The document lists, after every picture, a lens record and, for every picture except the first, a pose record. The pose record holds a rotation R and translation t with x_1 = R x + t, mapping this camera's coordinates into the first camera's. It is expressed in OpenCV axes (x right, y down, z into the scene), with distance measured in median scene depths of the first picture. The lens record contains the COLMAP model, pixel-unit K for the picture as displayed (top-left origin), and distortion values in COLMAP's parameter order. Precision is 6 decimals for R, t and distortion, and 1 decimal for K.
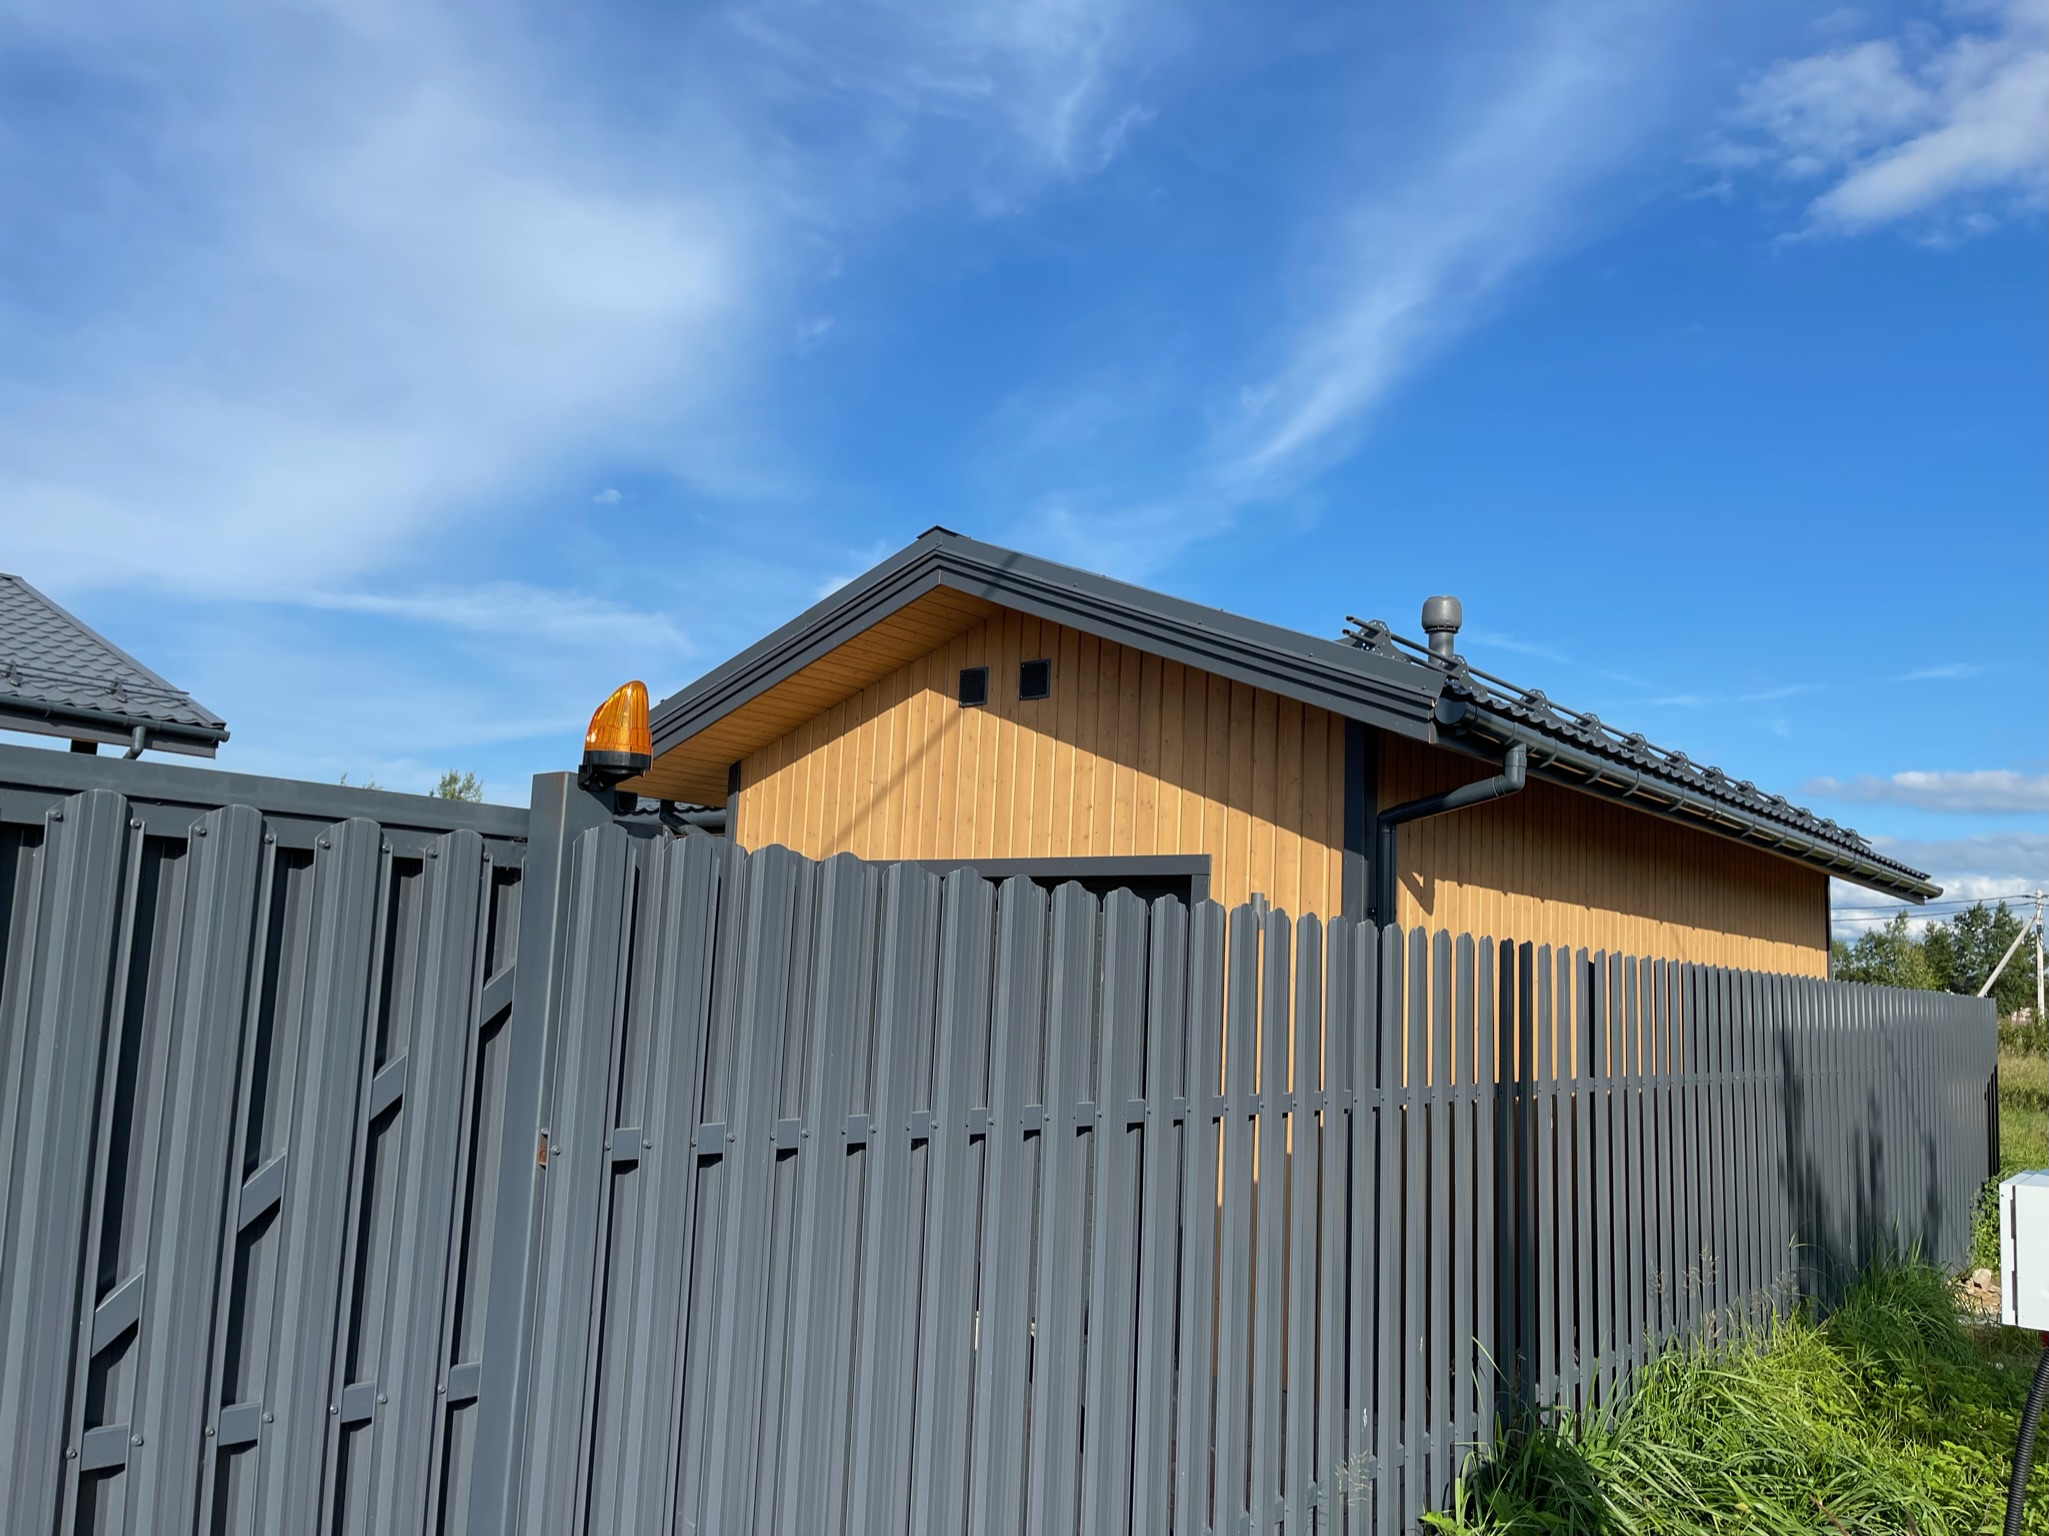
lens RADIAL K [[1529.6, 0, 1029.8], [0, 1529.6, 728.5], [0, 0, 1]] dist [0.213695, -0.000610]
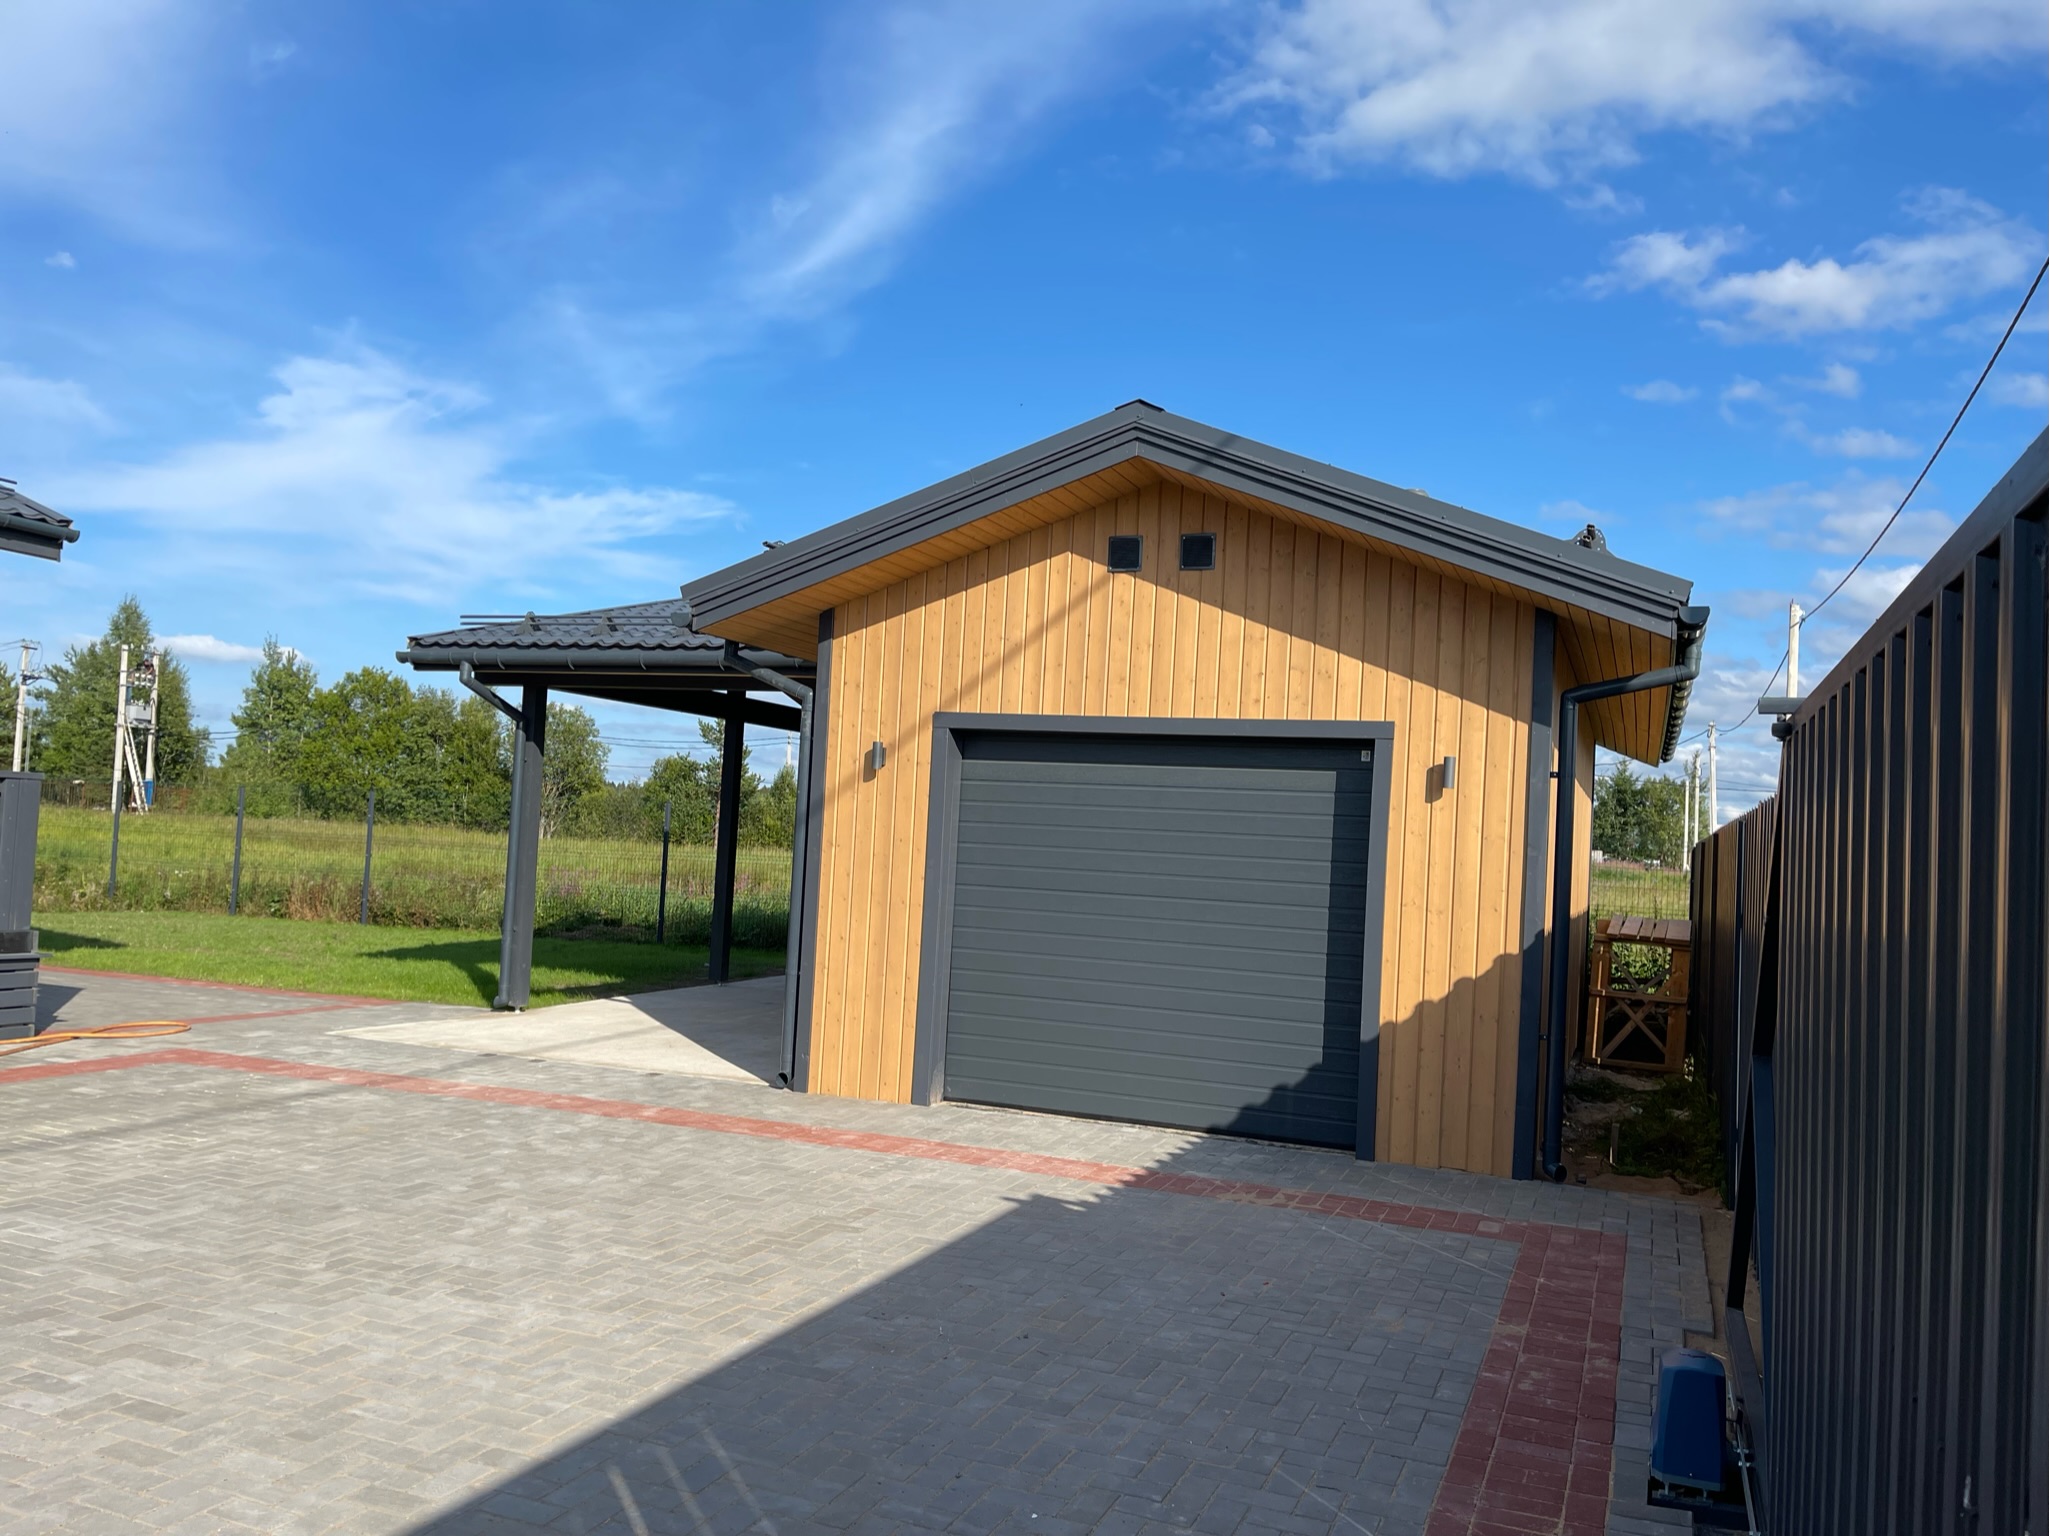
lens RADIAL K [[1574.8, 0, 1024.5], [0, 1574.8, 768.0], [0, 0, 1]] dist [0.051460, -0.003001]
pose [[0.953228, 0.017807, 0.301728, -0.448257], [-0.056698, 0.991077, 0.120633, -0.008338], [-0.296888, -0.132099, 0.945731, -0.024625]]
